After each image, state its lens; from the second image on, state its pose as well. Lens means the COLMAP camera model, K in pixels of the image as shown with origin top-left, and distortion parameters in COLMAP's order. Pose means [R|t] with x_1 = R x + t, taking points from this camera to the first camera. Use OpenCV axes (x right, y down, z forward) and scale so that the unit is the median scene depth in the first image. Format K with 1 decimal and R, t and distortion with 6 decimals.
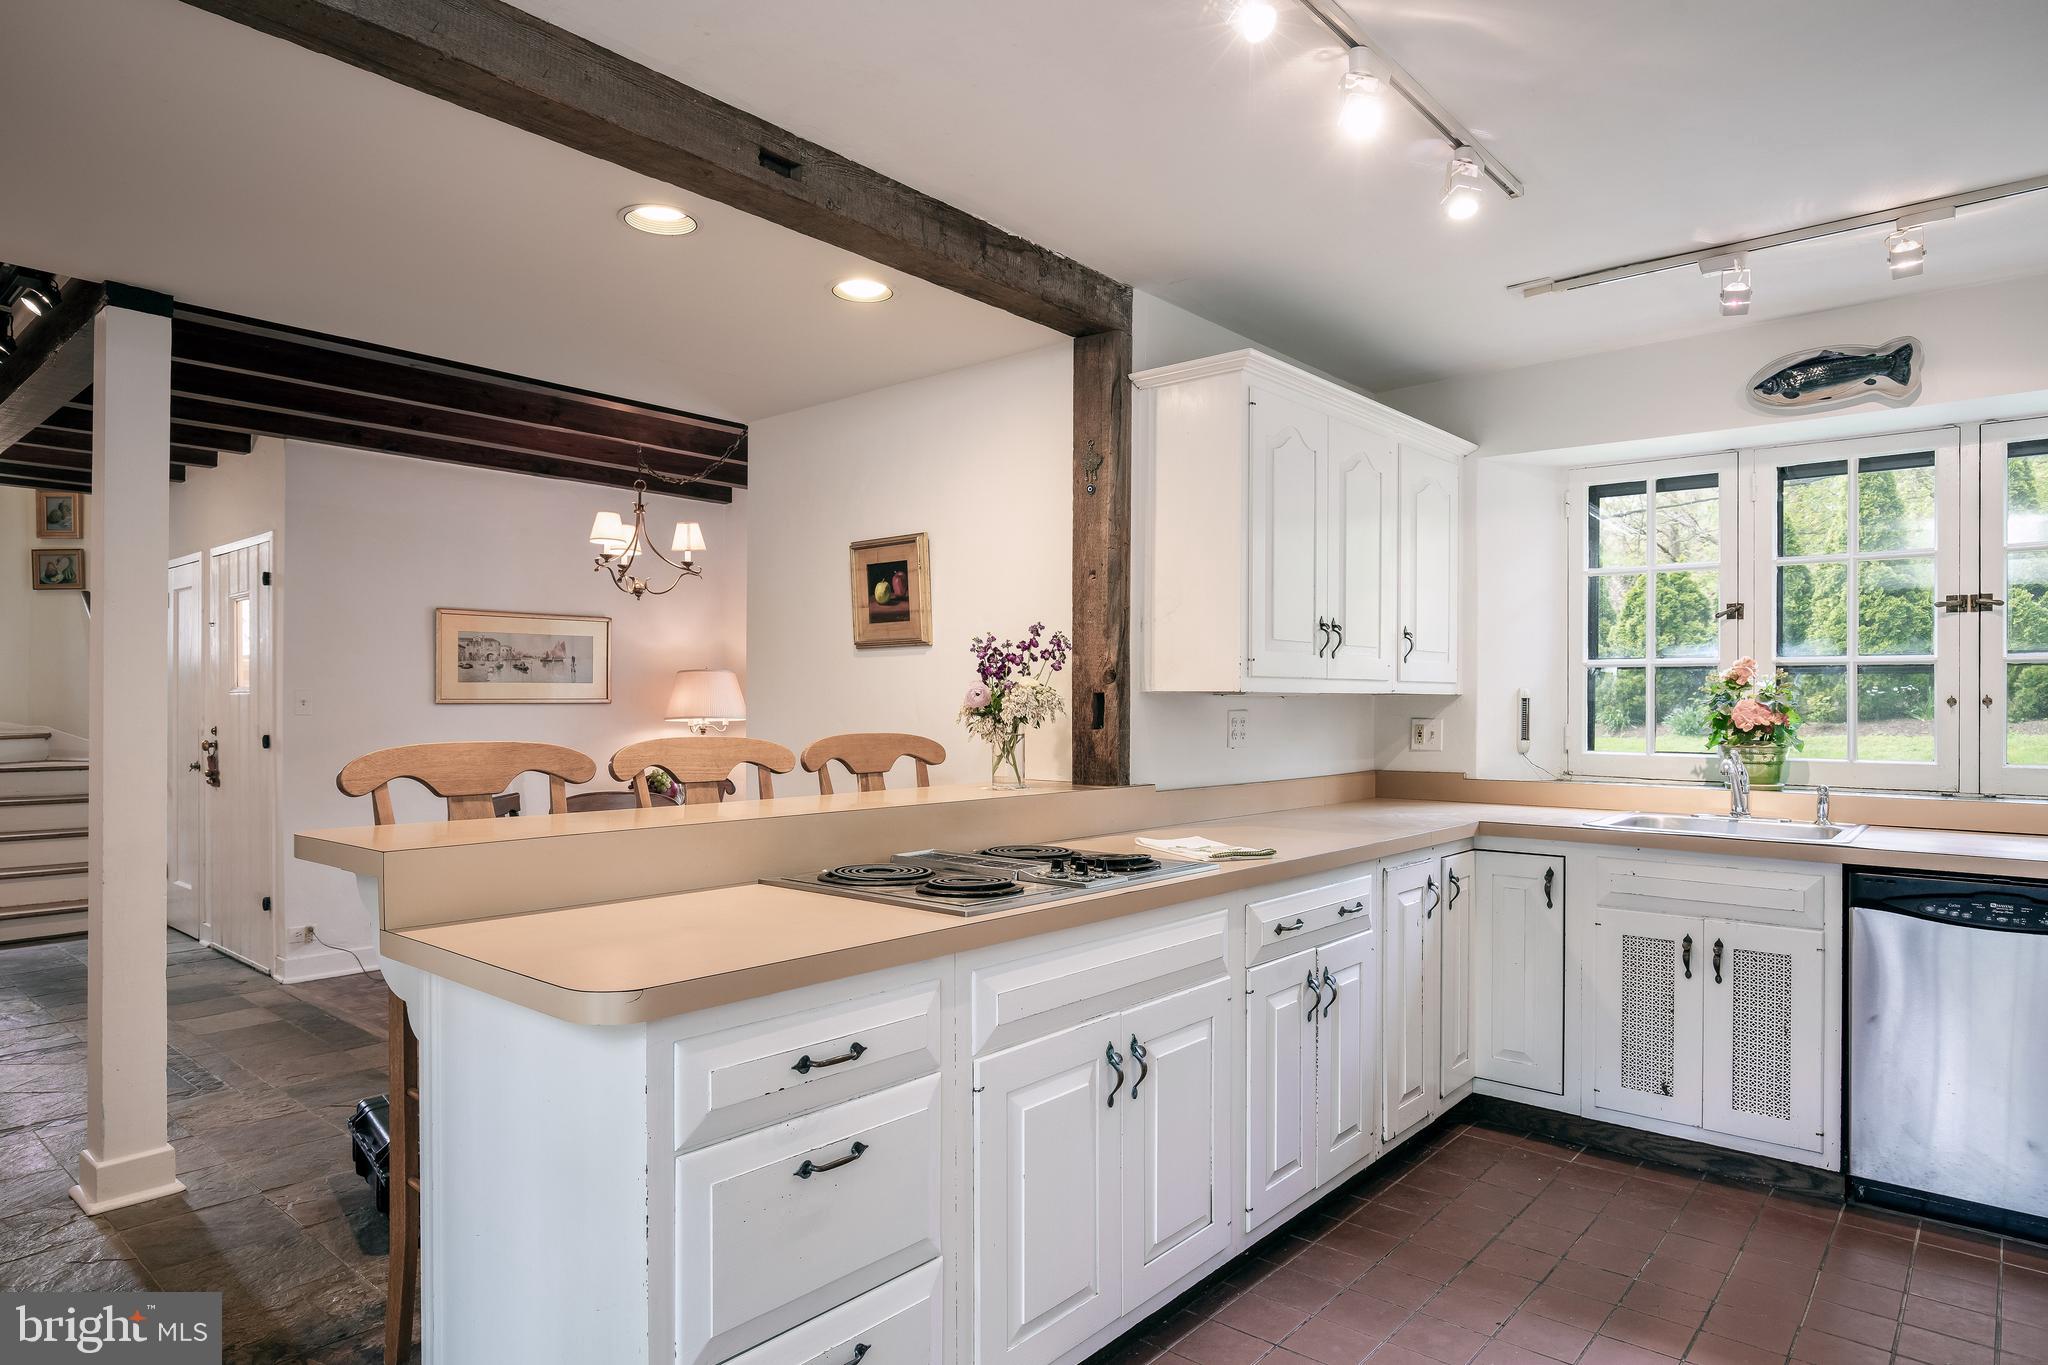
lens RADIAL K [[1174.0, 0, 1018.6], [0, 1174.0, 693.5], [0, 0, 1]] dist [-0.017562, 0.001802]
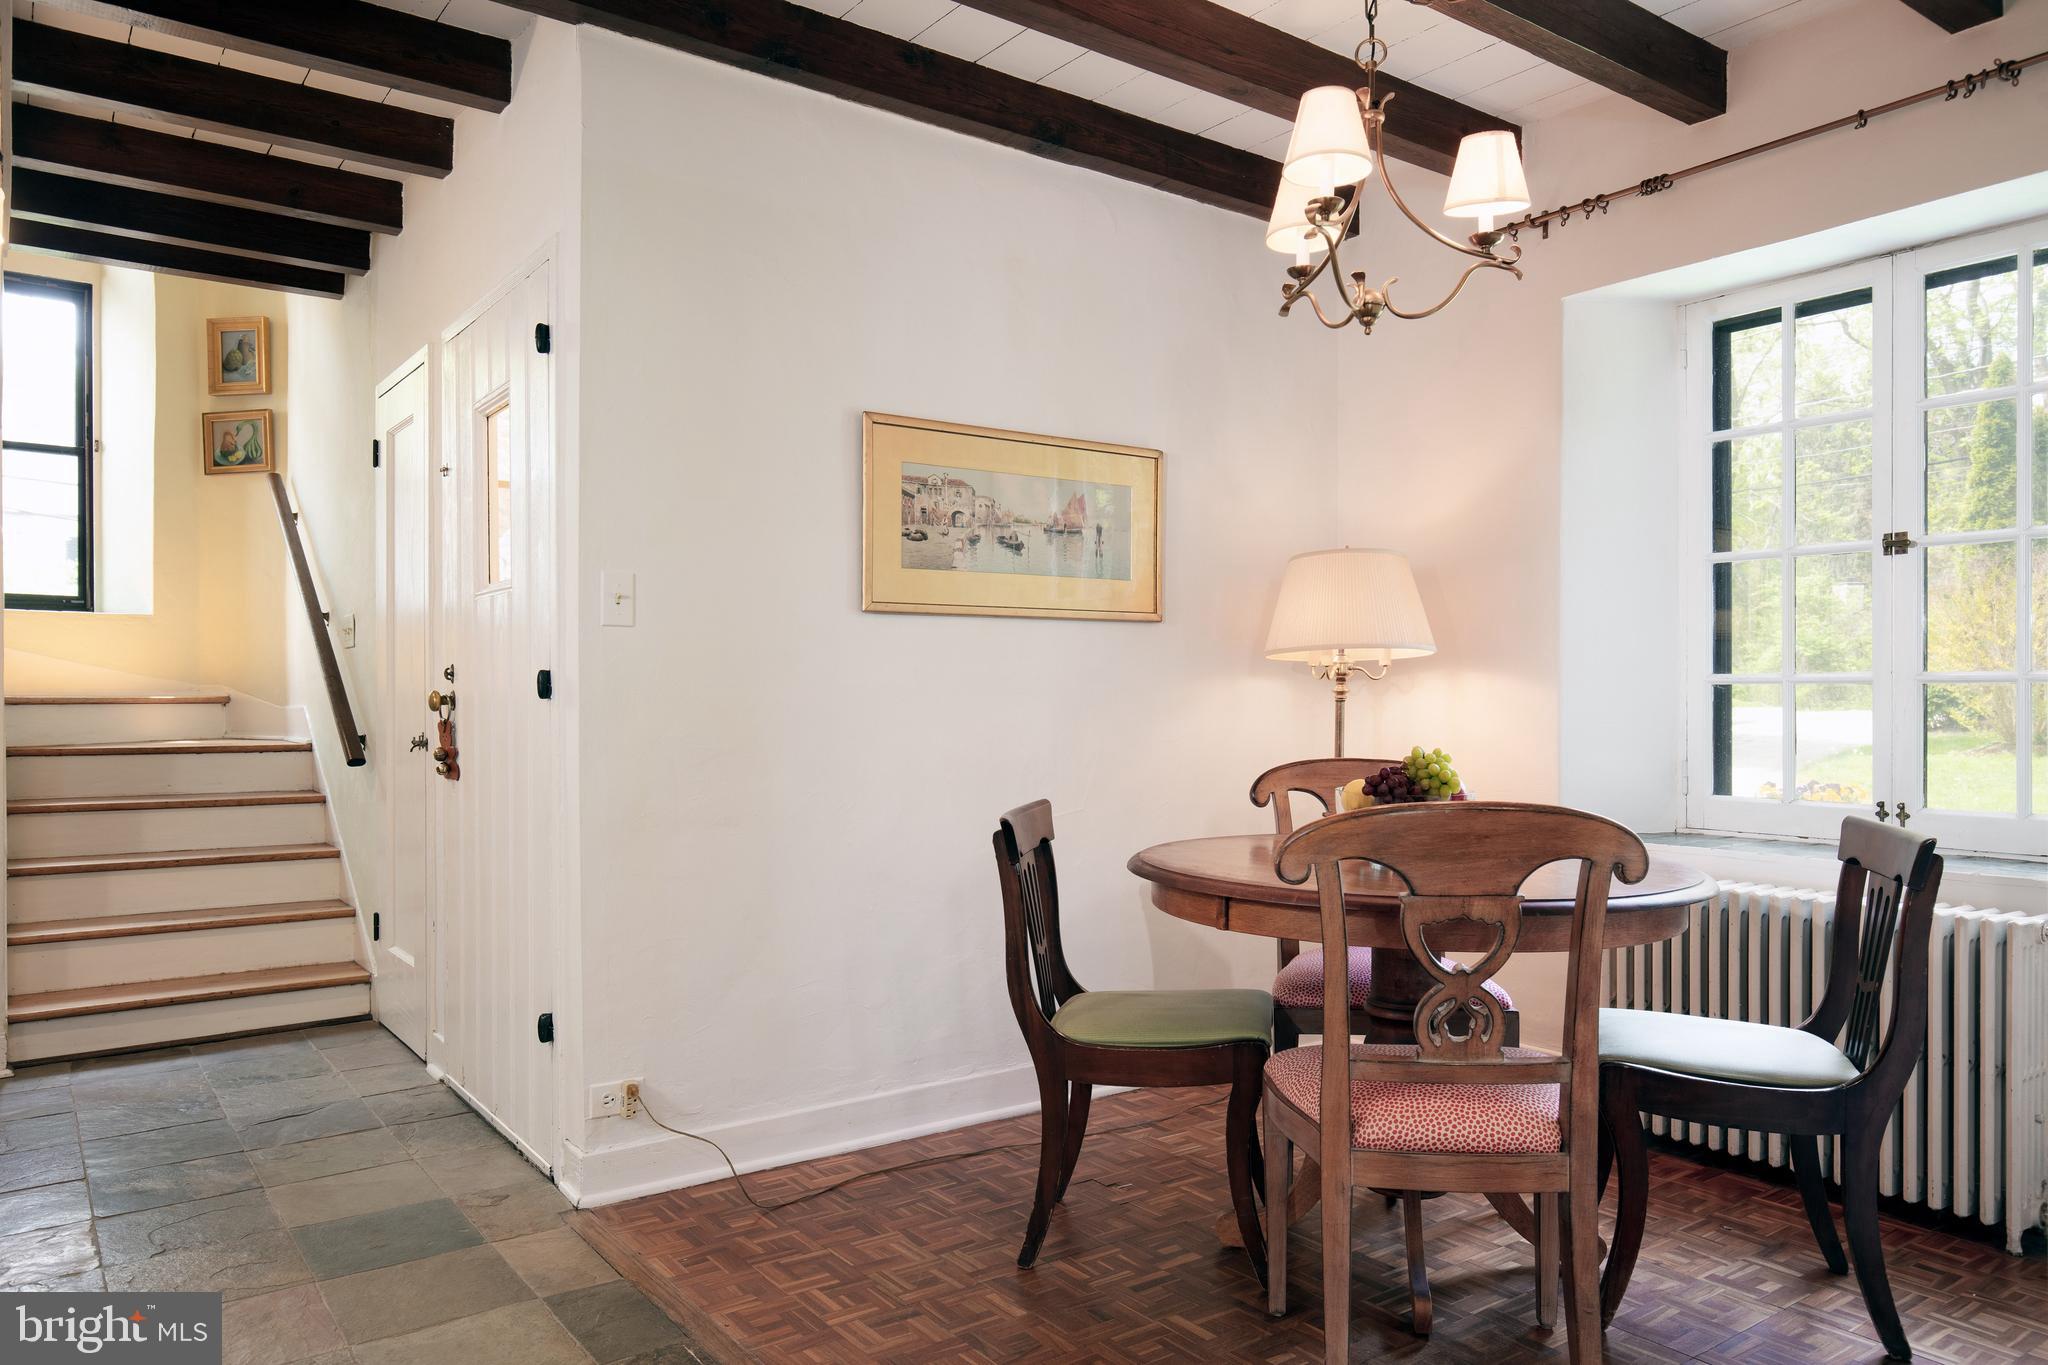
lens RADIAL K [[1384.1, 0, 1032.9], [0, 1384.1, 686.6], [0, 0, 1]] dist [0.008495, -0.008254]
pose [[0.975995, -0.004402, -0.217750, -0.297874], [0.005050, 0.999984, 0.002416, 0.037781], [0.217736, -0.003458, 0.976001, 0.447041]]
